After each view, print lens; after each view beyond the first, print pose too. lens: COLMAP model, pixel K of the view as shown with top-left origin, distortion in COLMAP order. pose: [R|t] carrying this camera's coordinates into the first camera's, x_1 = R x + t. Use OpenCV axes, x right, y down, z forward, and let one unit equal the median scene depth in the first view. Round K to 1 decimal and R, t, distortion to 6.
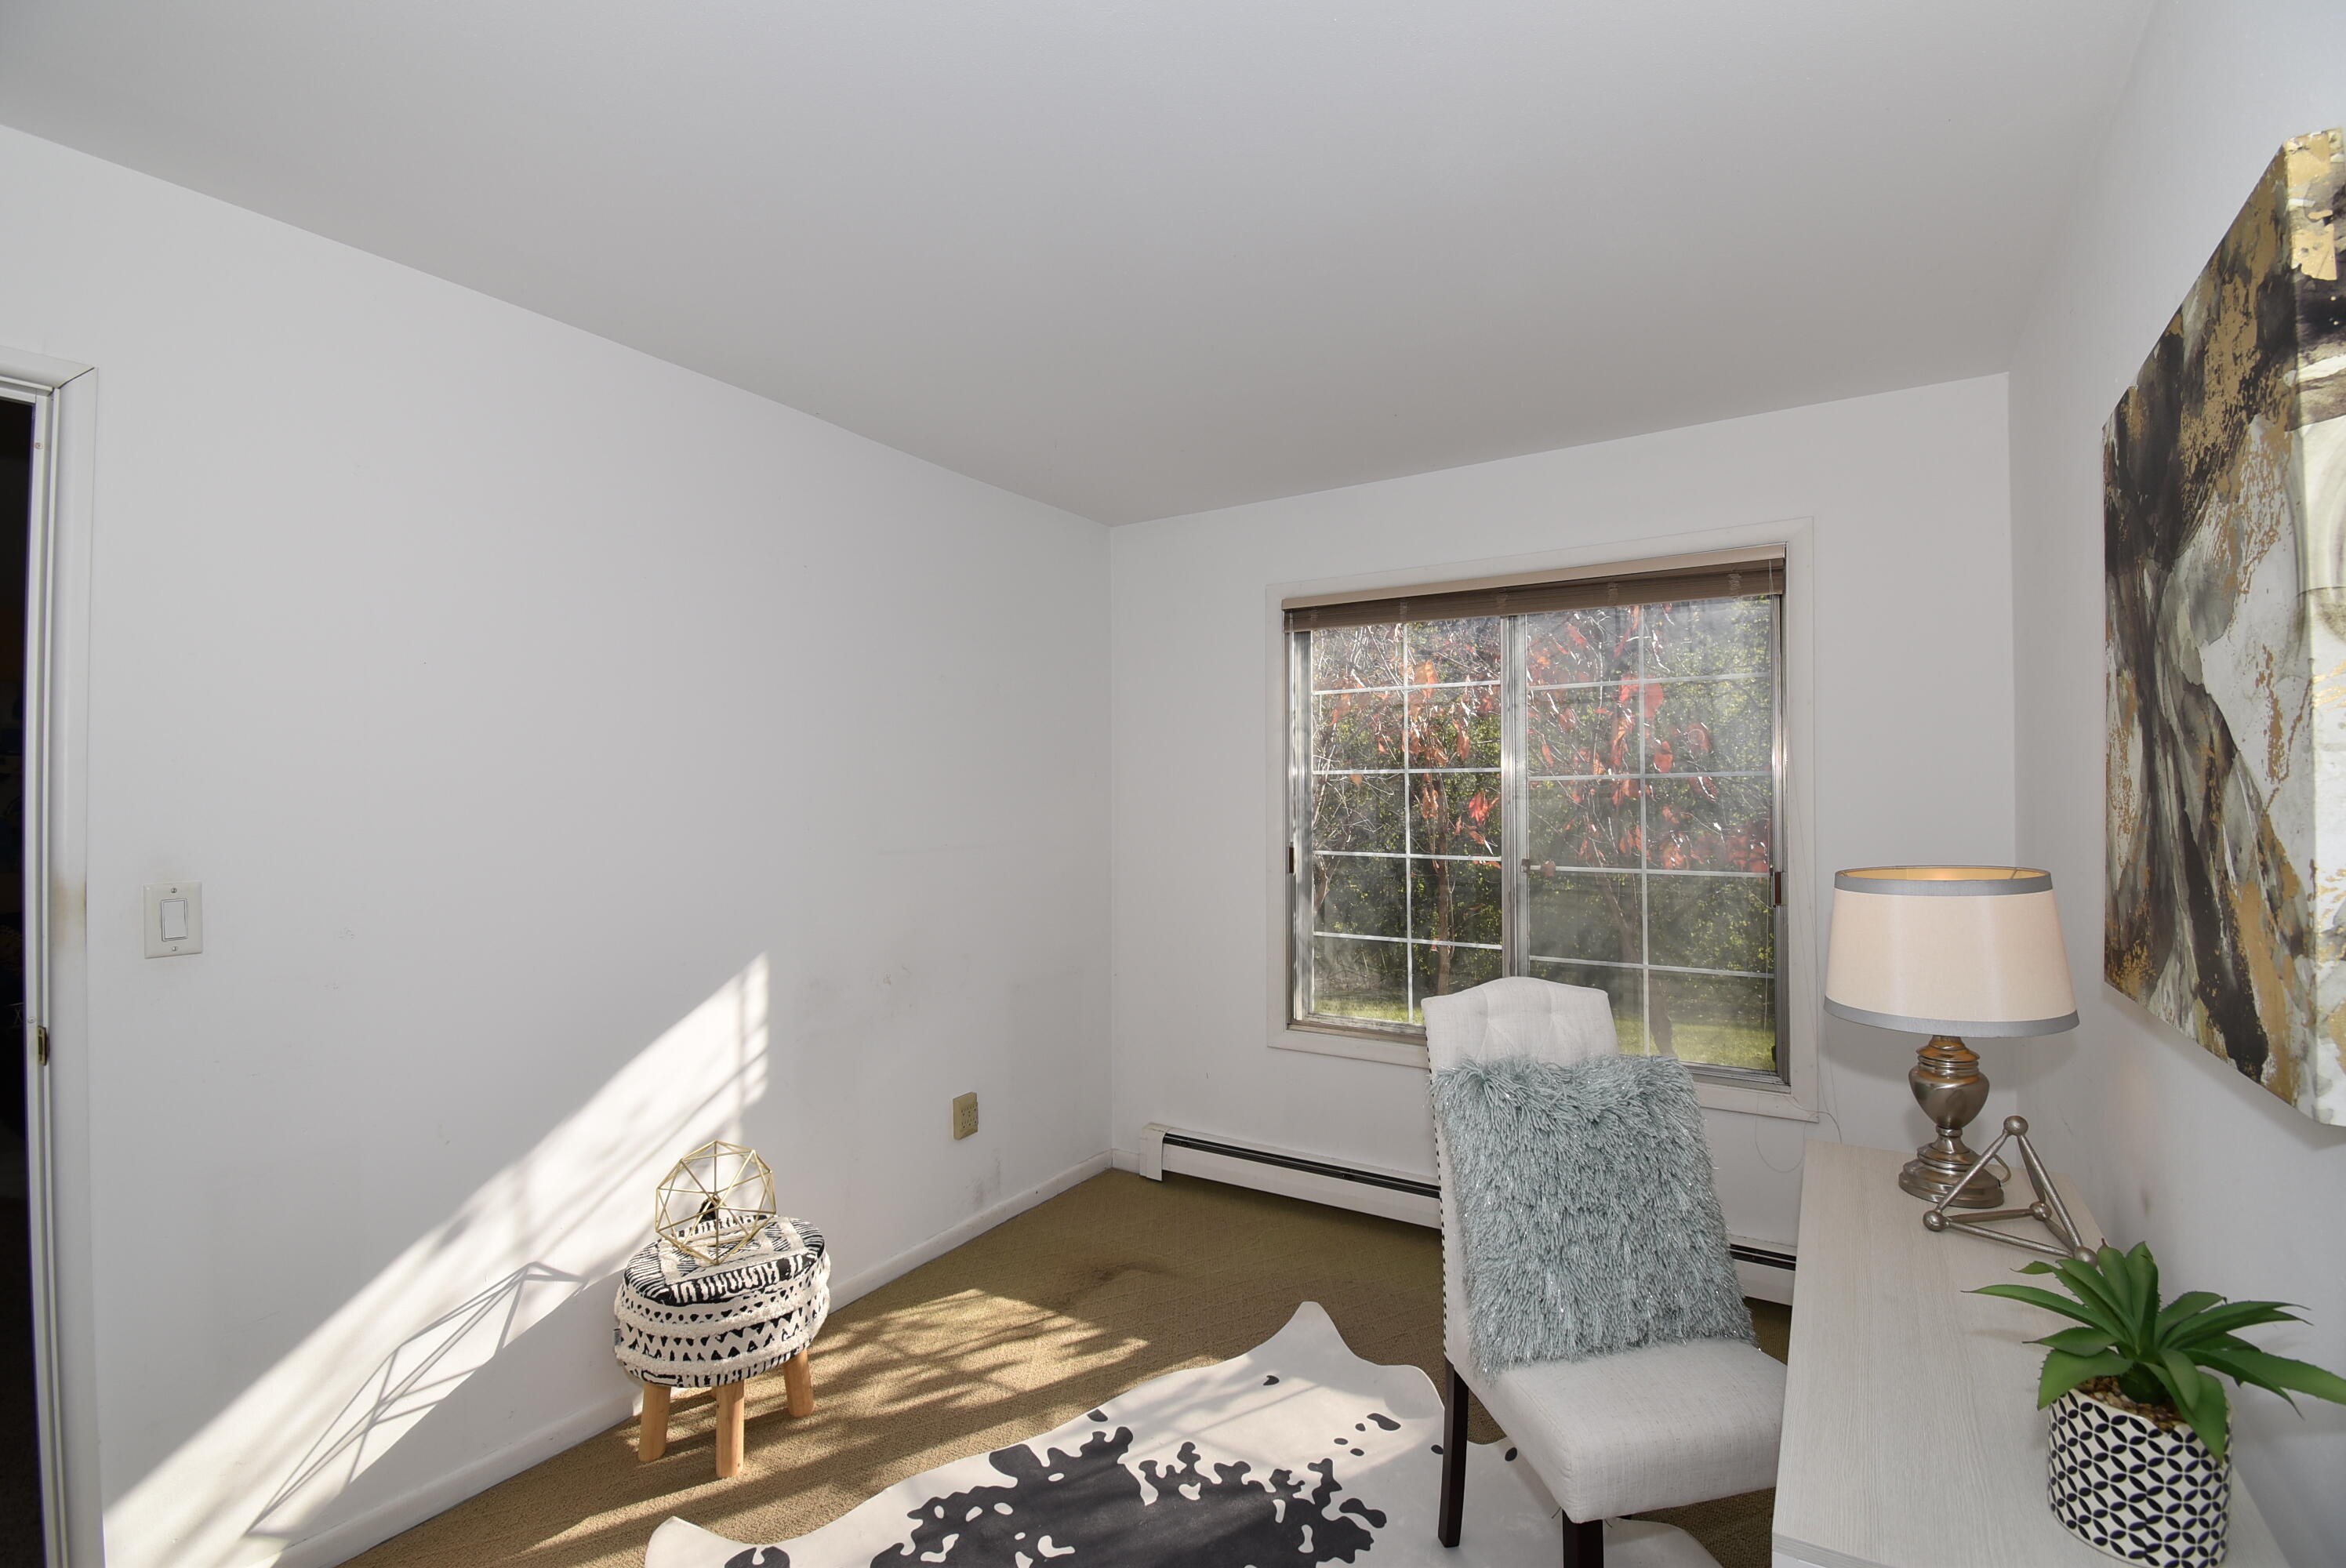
lens RADIAL K [[1039.6, 0, 1173.0], [0, 1039.6, 784.0], [0, 0, 1]] dist [0.019417, -0.023753]
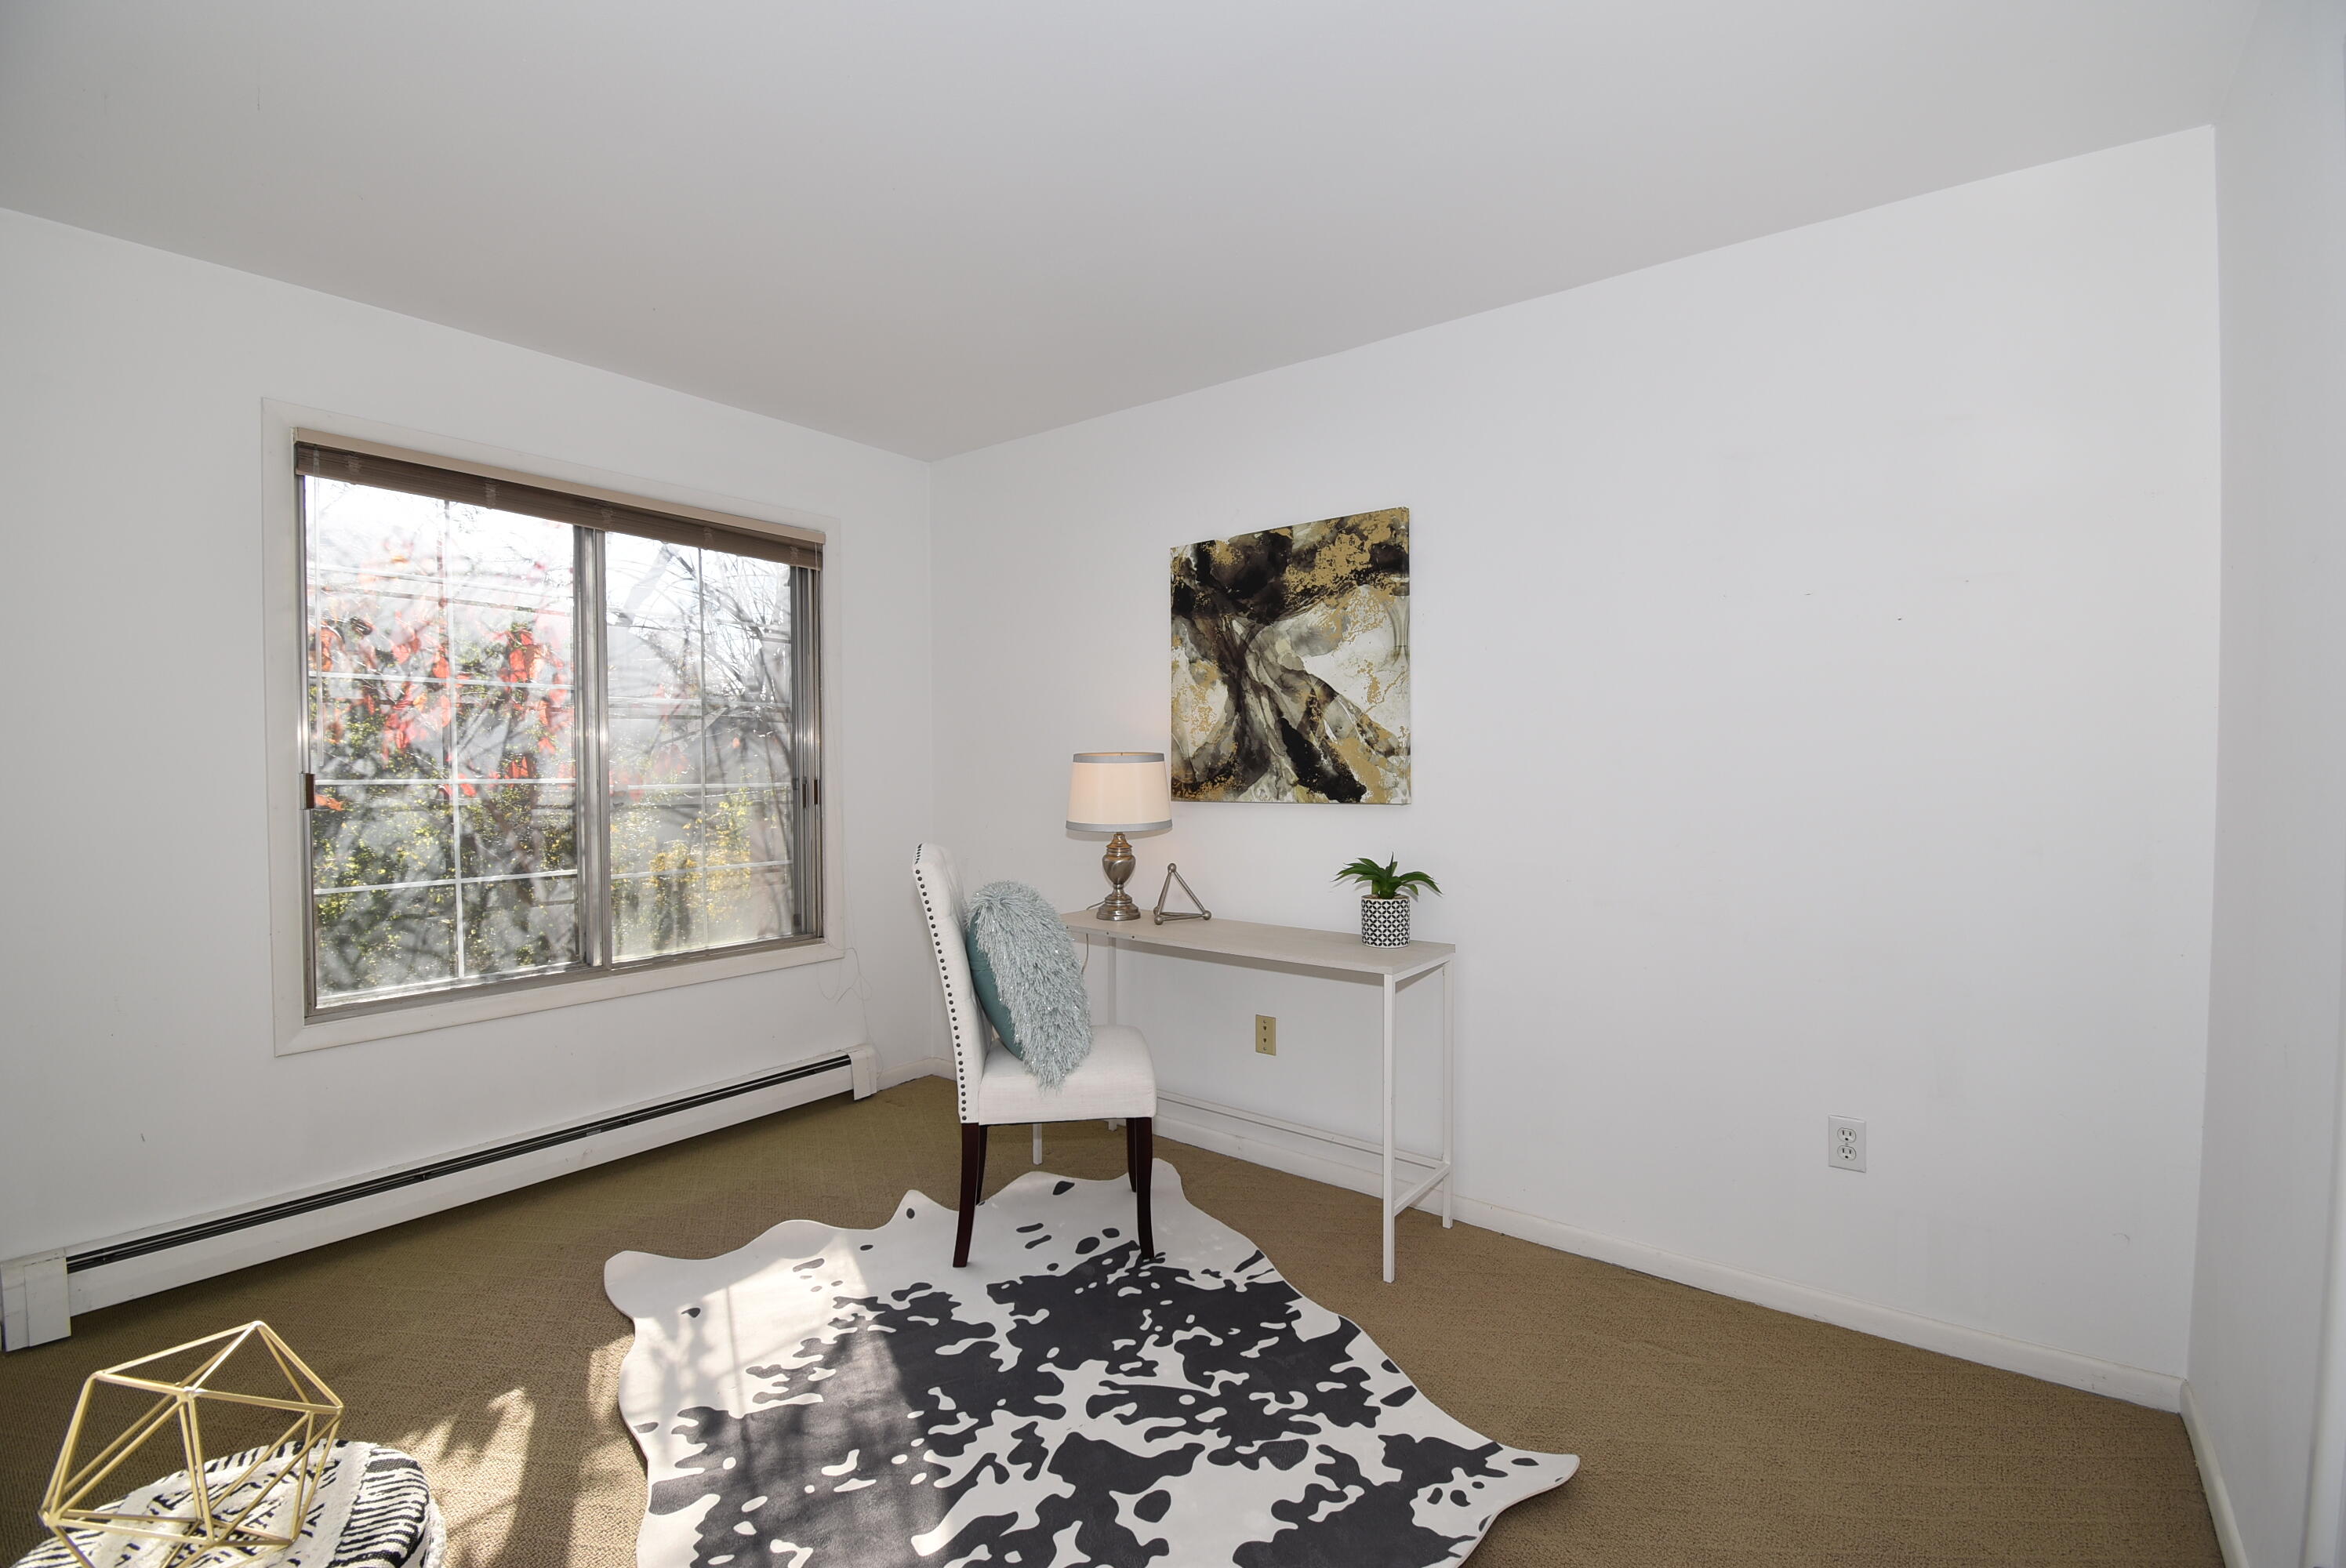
lens RADIAL K [[1039.6, 0, 1173.0], [0, 1039.6, 784.0], [0, 0, 1]] dist [0.019417, -0.023753]
pose [[0.094836, -0.015904, 0.995366, -0.926179], [-0.010401, 0.999802, 0.016966, 0.083505], [-0.995439, -0.011961, 0.094652, 0.558774]]
